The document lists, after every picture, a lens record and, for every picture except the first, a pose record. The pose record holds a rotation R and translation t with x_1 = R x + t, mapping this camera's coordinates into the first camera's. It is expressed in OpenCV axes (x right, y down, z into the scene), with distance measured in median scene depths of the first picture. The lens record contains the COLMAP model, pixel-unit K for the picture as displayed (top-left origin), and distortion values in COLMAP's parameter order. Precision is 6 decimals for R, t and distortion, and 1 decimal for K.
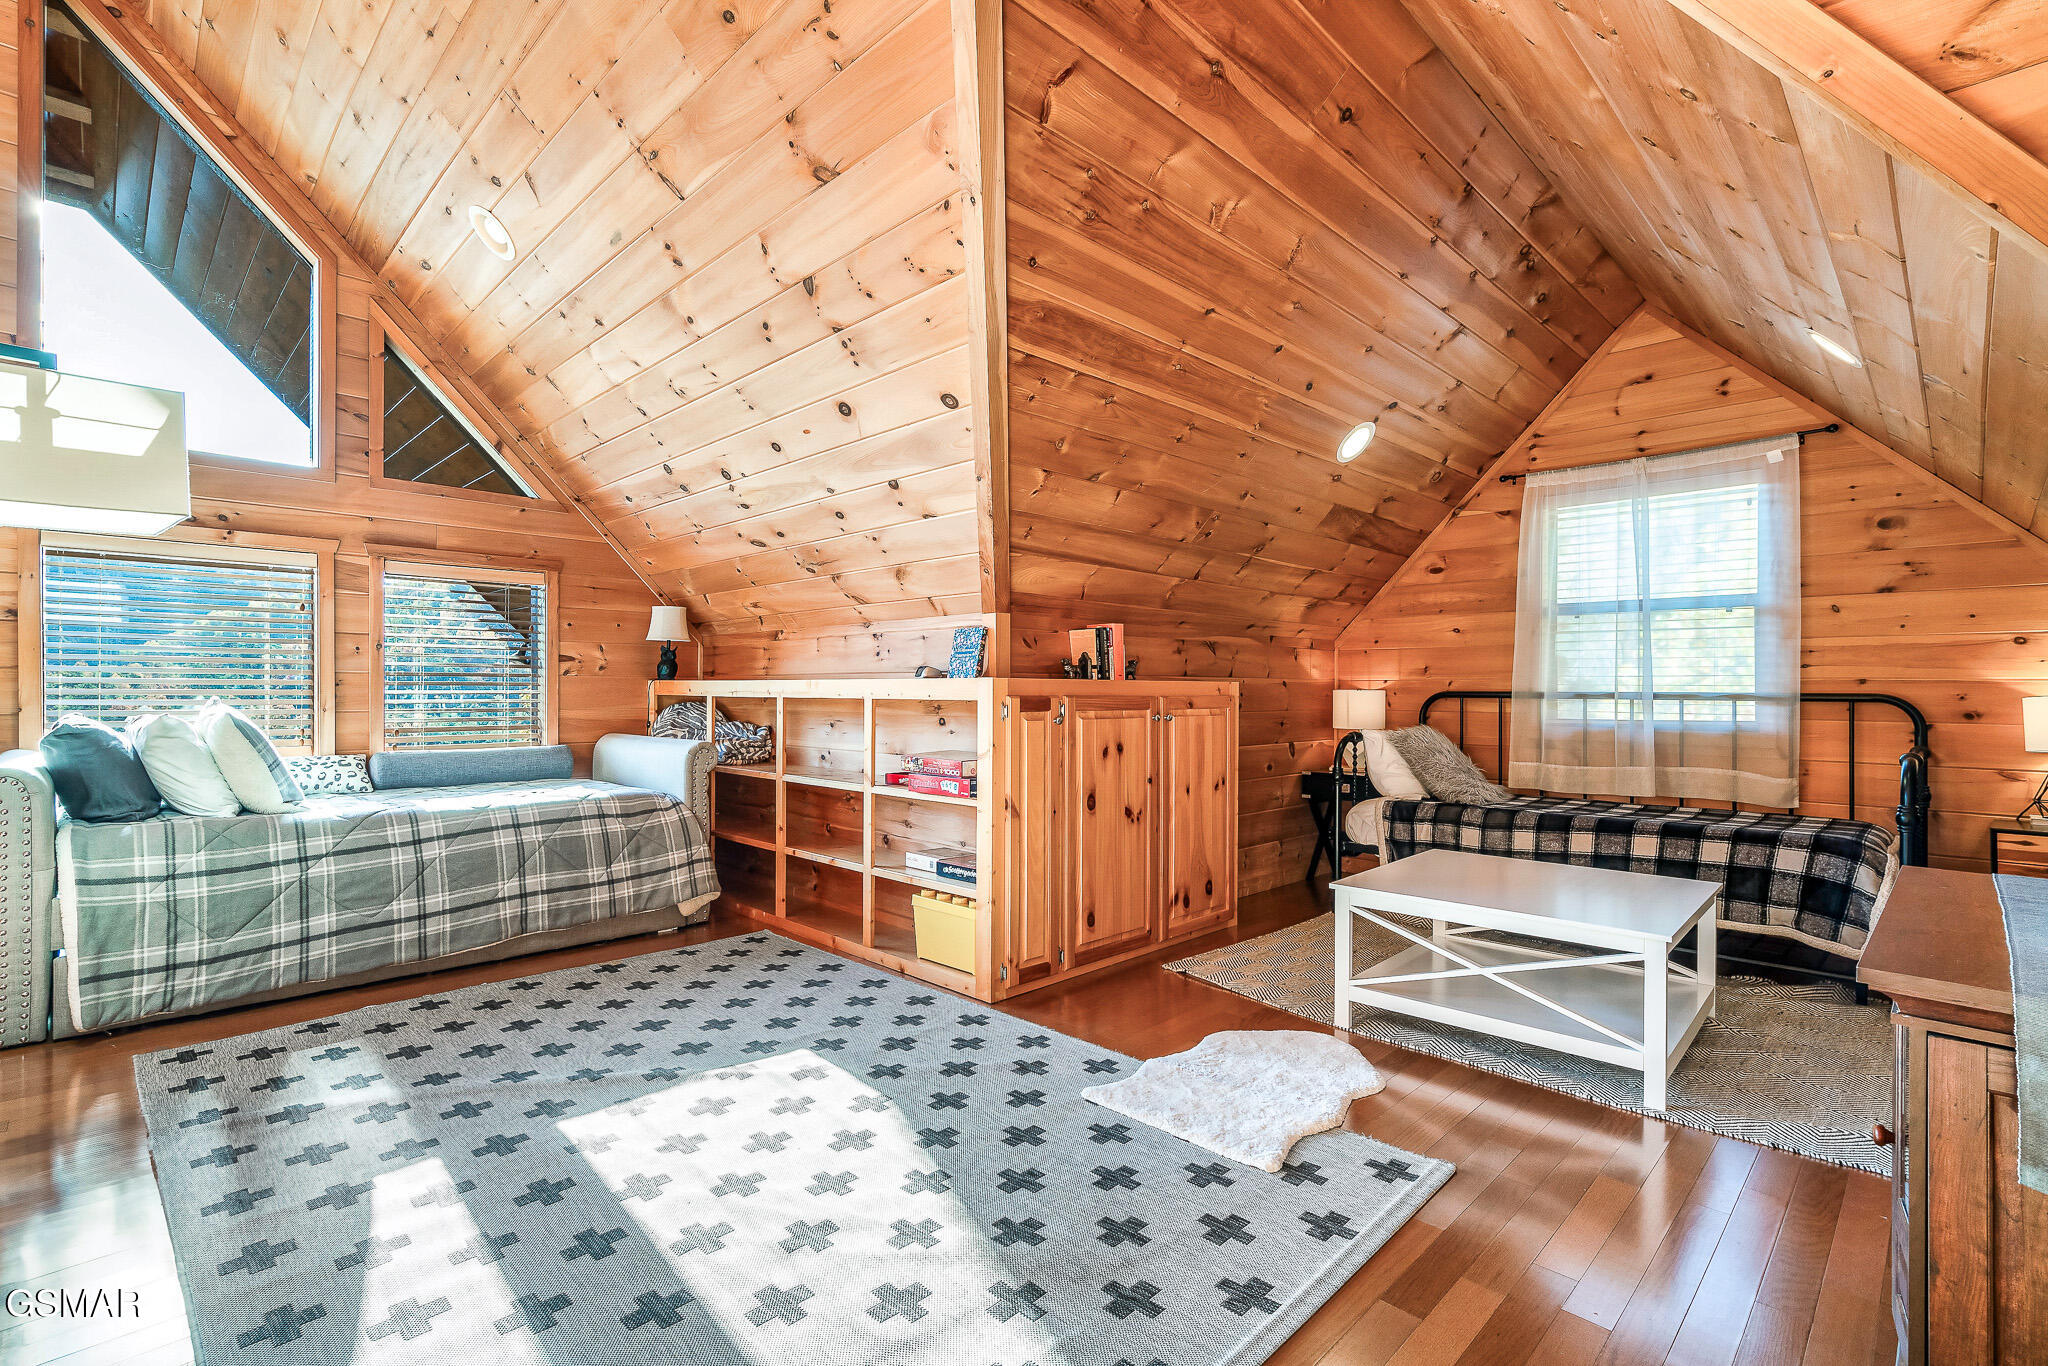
lens RADIAL K [[945.8, 0, 1011.3], [0, 945.8, 689.9], [0, 0, 1]] dist [-0.003509, 0.003624]
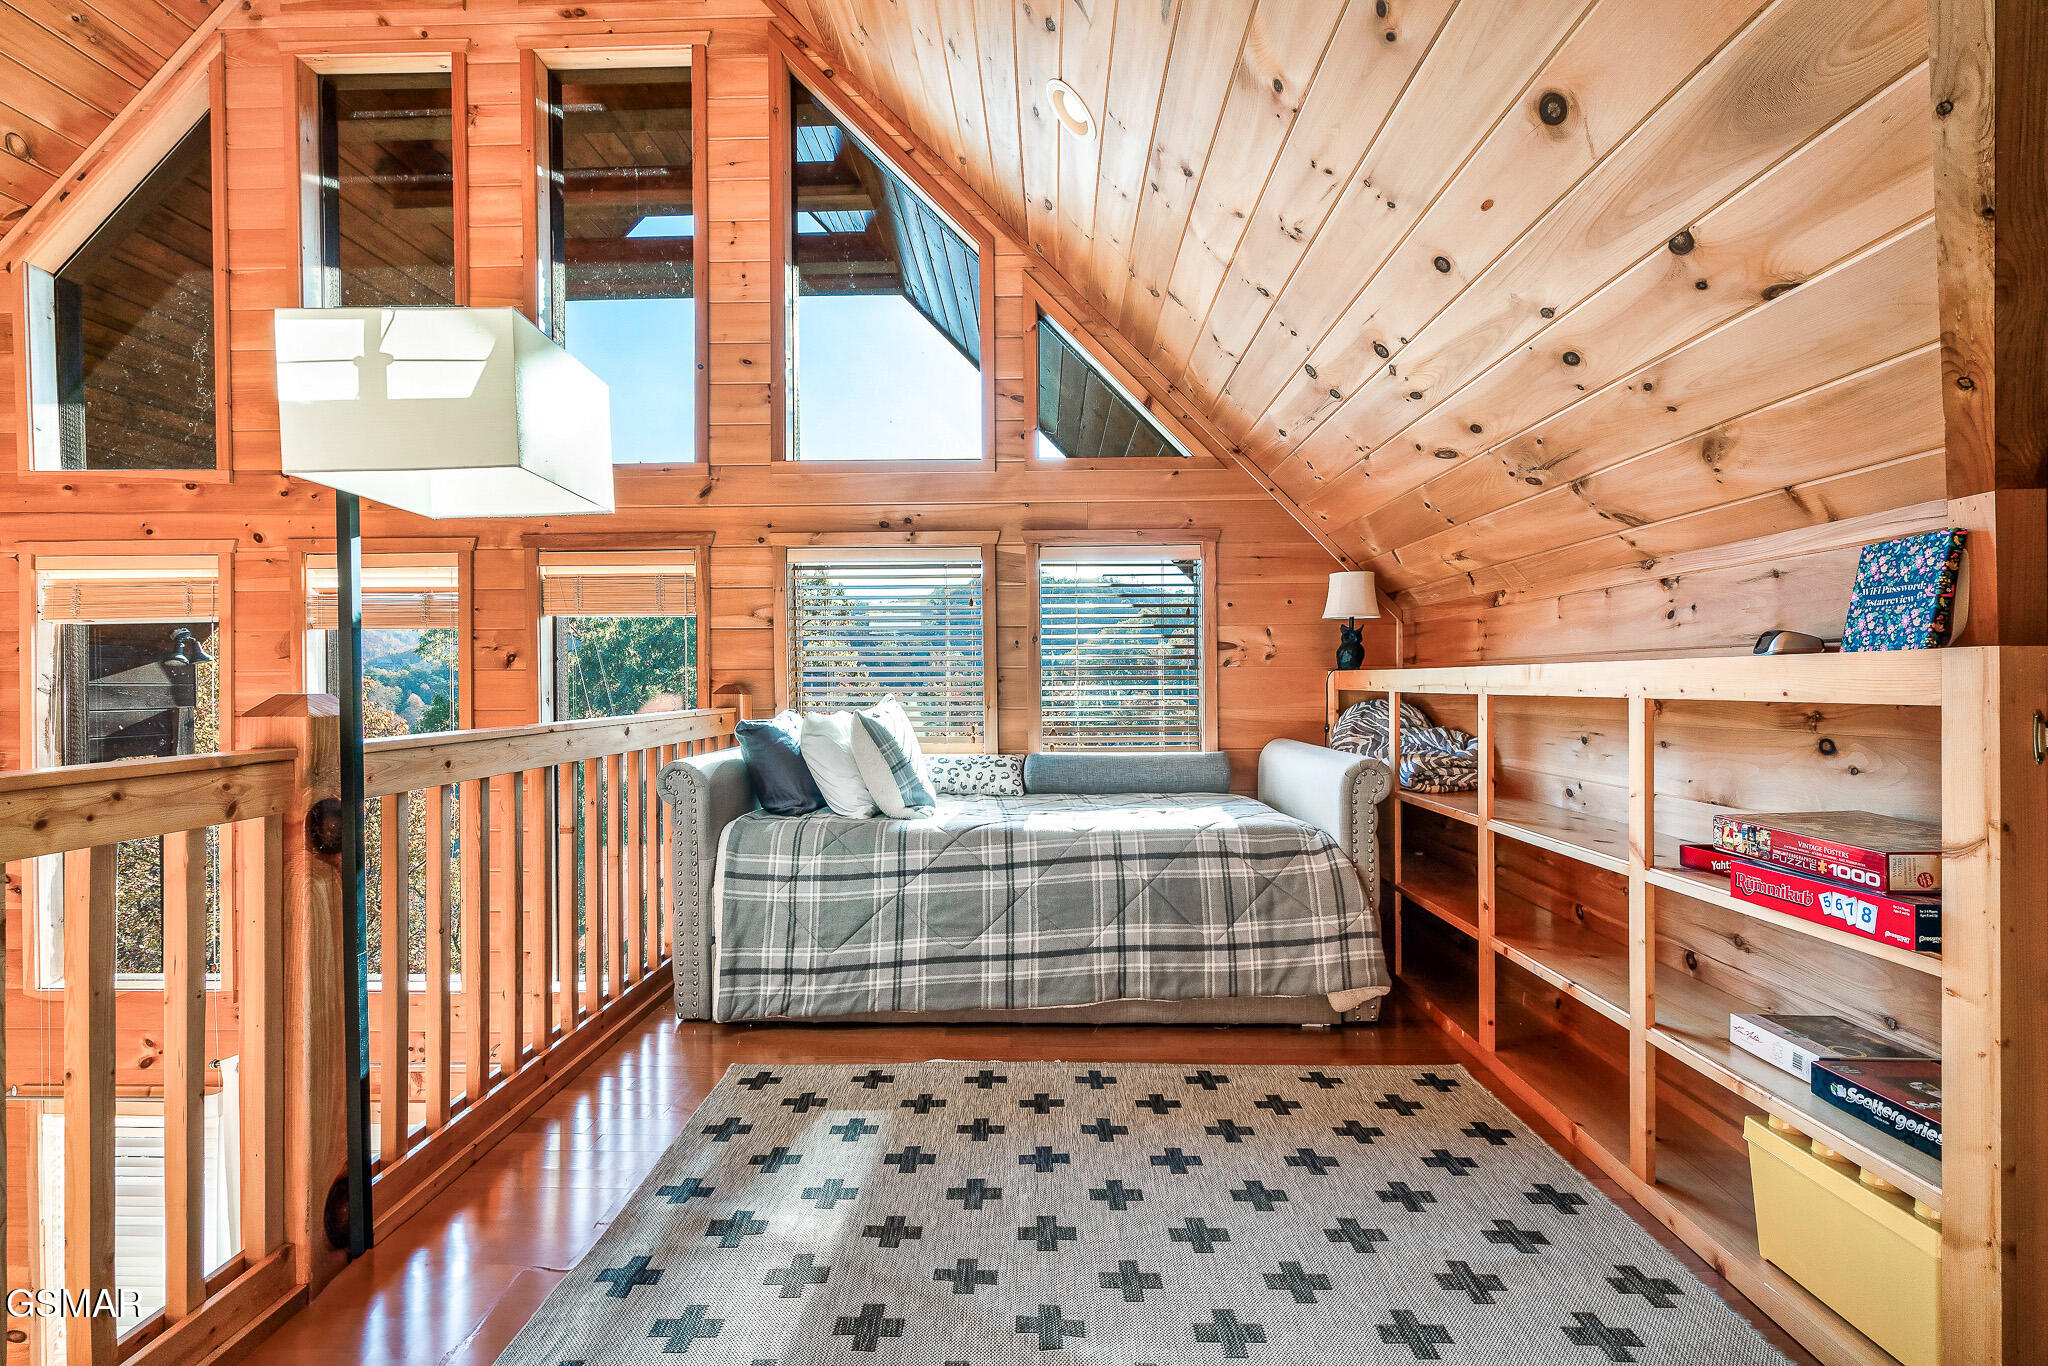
lens RADIAL K [[945.8, 0, 1005.0], [0, 945.8, 684.5], [0, 0, 1]] dist [-0.003509, 0.003624]
pose [[0.698803, -0.007569, -0.715274, -0.022395], [0.009621, 0.999953, -0.001183, -0.000866], [0.715250, -0.006055, 0.698843, 0.384128]]
